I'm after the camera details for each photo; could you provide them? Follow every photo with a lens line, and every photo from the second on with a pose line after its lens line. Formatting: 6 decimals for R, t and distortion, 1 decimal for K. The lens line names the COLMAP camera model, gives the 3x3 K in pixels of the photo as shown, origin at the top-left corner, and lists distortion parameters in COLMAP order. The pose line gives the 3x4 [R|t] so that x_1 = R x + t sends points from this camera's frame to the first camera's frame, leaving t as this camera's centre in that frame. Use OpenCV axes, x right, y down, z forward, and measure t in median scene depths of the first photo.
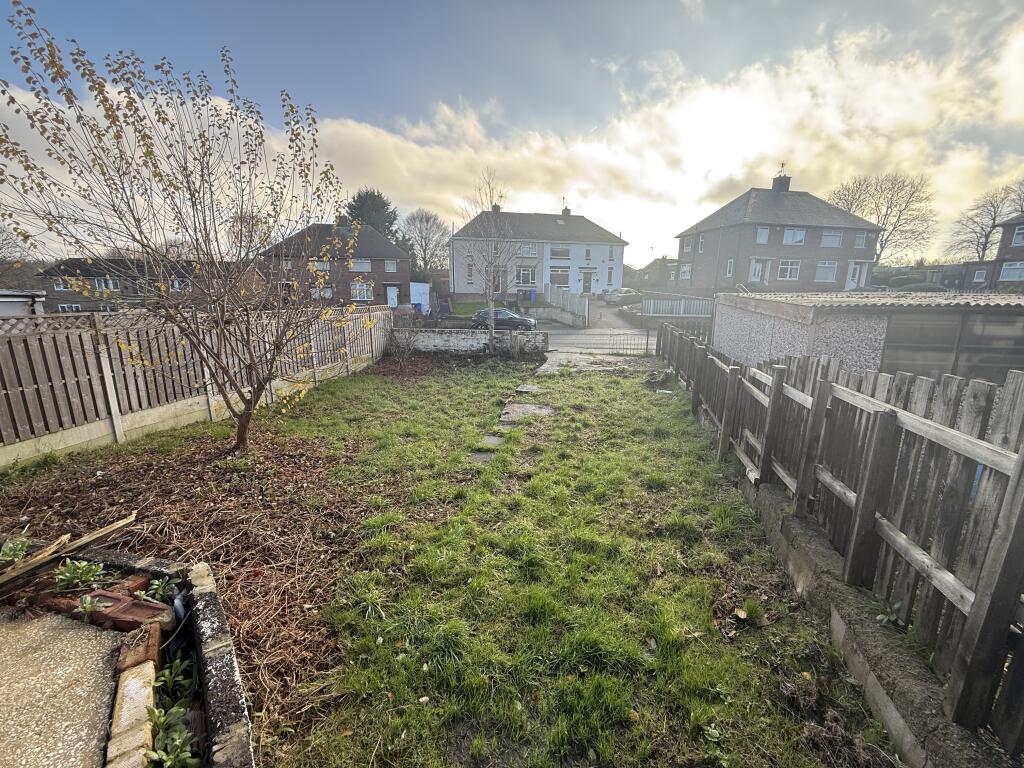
lens RADIAL K [[409.3, 0, 508.1], [0, 409.3, 382.0], [0, 0, 1]] dist [0.003160, -0.000097]
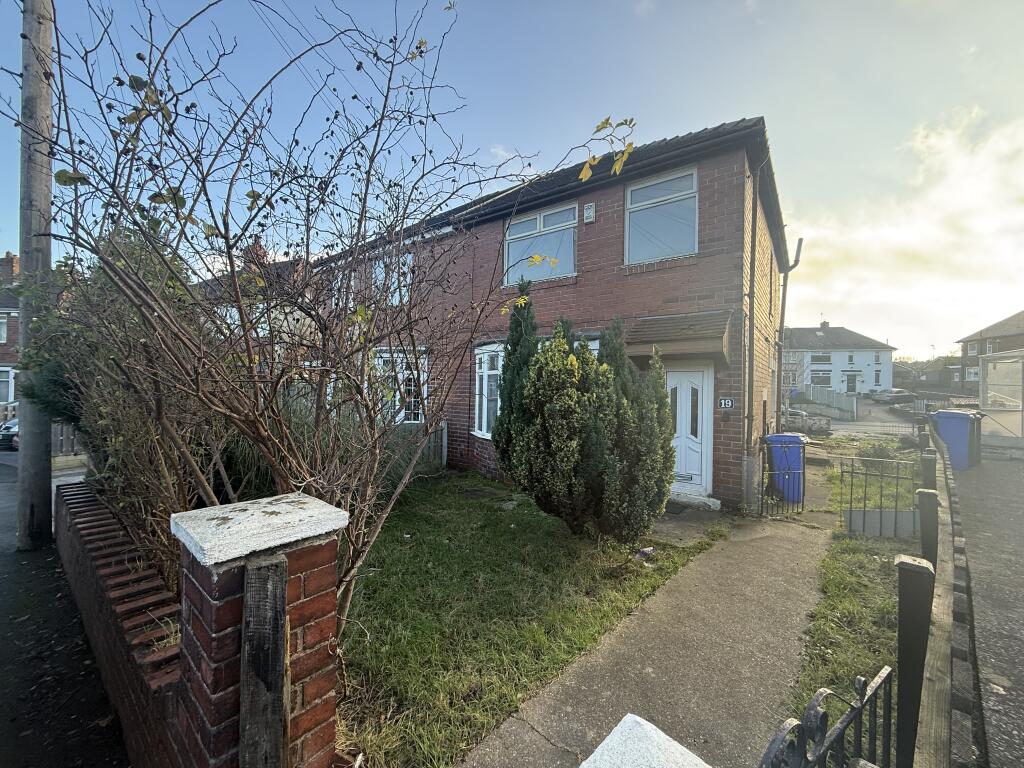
lens RADIAL K [[409.3, 0, 514.1], [0, 409.3, 379.7], [0, 0, 1]] dist [0.003160, -0.000097]
pose [[0.884499, 0.000298, -0.466542, -0.105176], [-0.107949, 0.972994, -0.204034, 0.081187], [0.453882, 0.230831, 0.860644, -0.410635]]
